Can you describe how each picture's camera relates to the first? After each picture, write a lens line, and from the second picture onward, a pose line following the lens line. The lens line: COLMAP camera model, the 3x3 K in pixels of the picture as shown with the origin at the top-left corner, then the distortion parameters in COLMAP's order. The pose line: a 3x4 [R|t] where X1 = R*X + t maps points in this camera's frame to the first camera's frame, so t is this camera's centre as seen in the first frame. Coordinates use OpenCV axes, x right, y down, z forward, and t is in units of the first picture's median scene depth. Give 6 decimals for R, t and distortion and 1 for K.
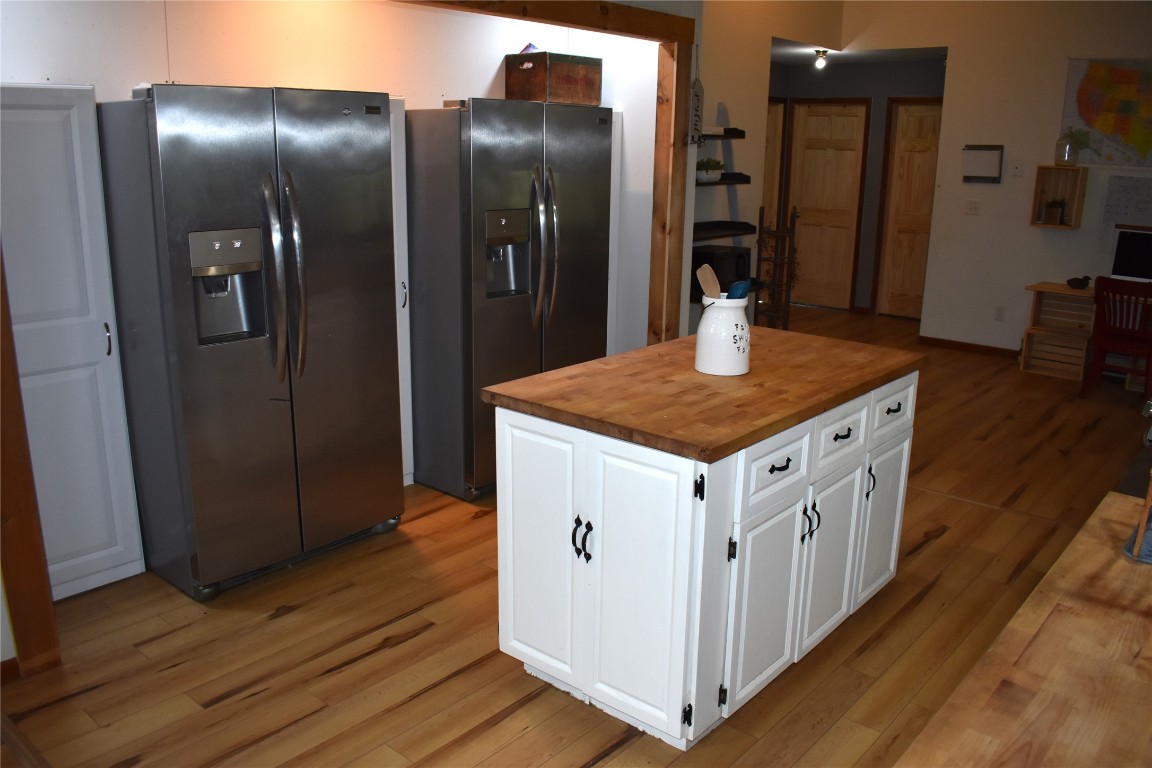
lens RADIAL K [[916.5, 0, 579.2], [0, 916.5, 390.6], [0, 0, 1]] dist [-0.100121, 0.021778]
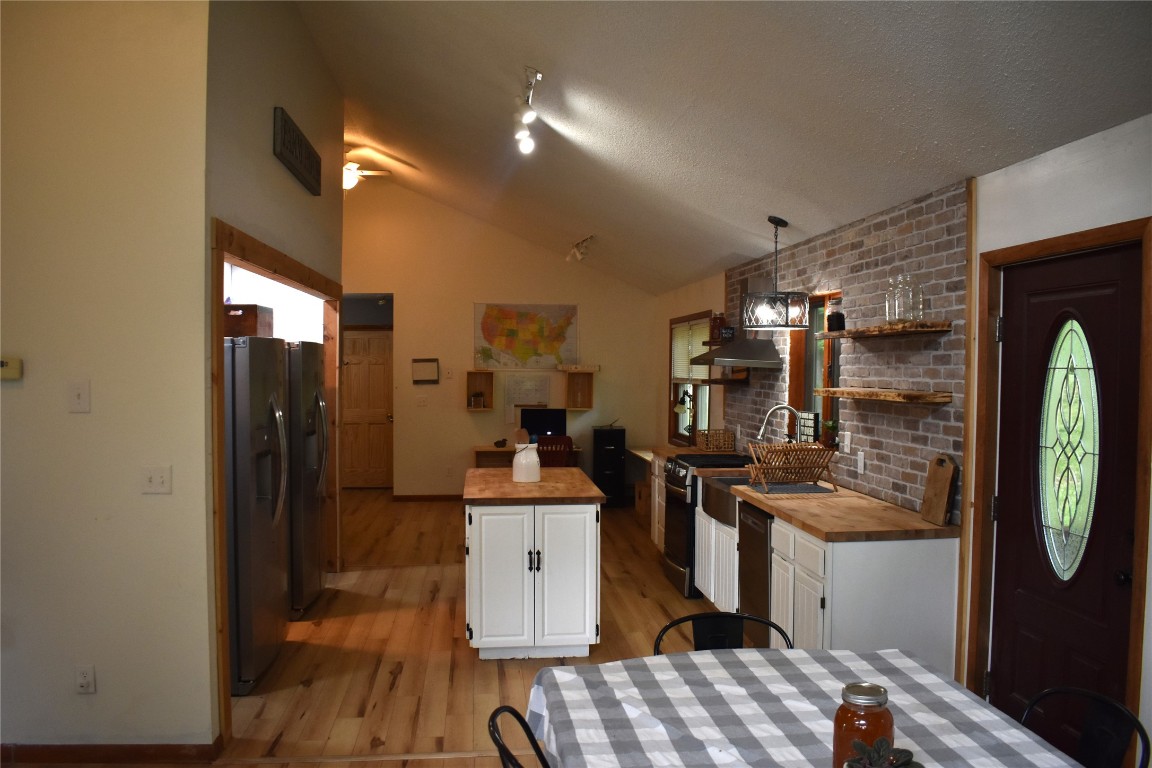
lens RADIAL K [[916.5, 0, 574.1], [0, 916.5, 384.4], [0, 0, 1]] dist [-0.100121, 0.021778]
pose [[0.687139, -0.031301, 0.725851, -0.518597], [0.196272, 0.969922, -0.143978, 0.034068], [-0.699512, 0.241397, 0.672615, -0.192157]]
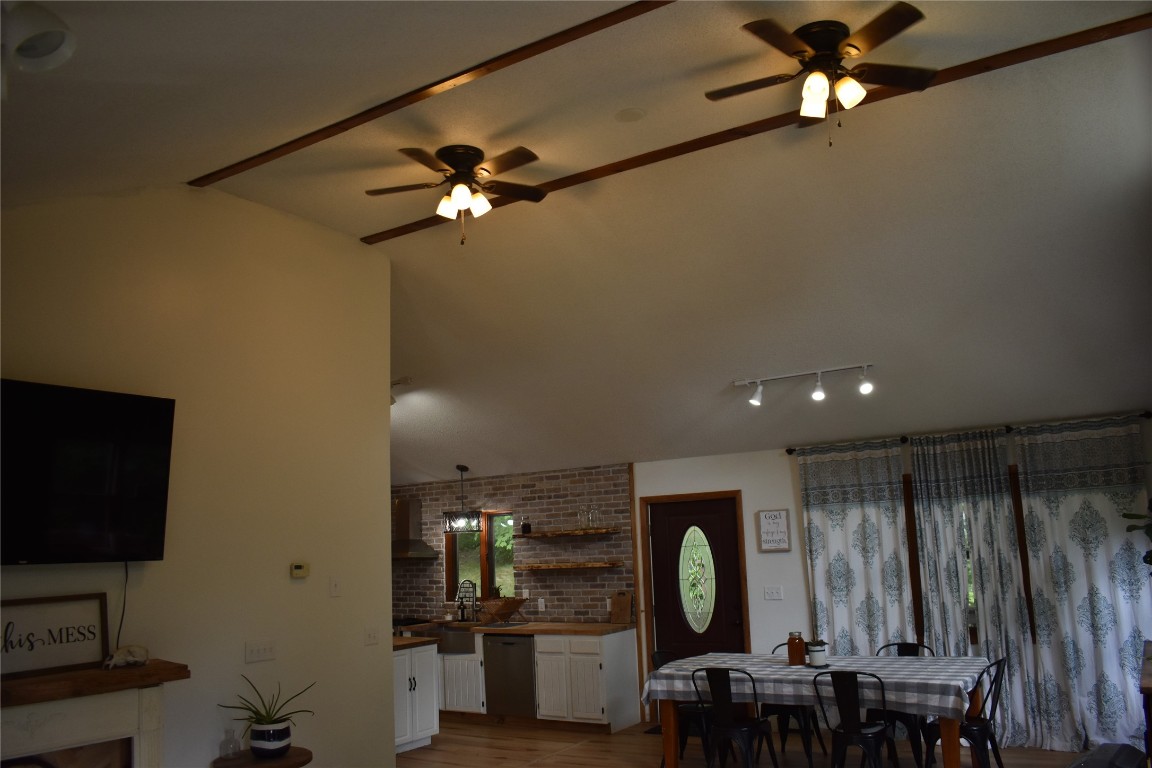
lens RADIAL K [[916.5, 0, 574.5], [0, 916.5, 382.5], [0, 0, 1]] dist [-0.100121, 0.021778]
pose [[-0.127761, 0.159132, 0.978956, -1.248407], [0.296721, 0.947969, -0.115371, -0.115215], [-0.946379, 0.275737, -0.168332, 0.269324]]
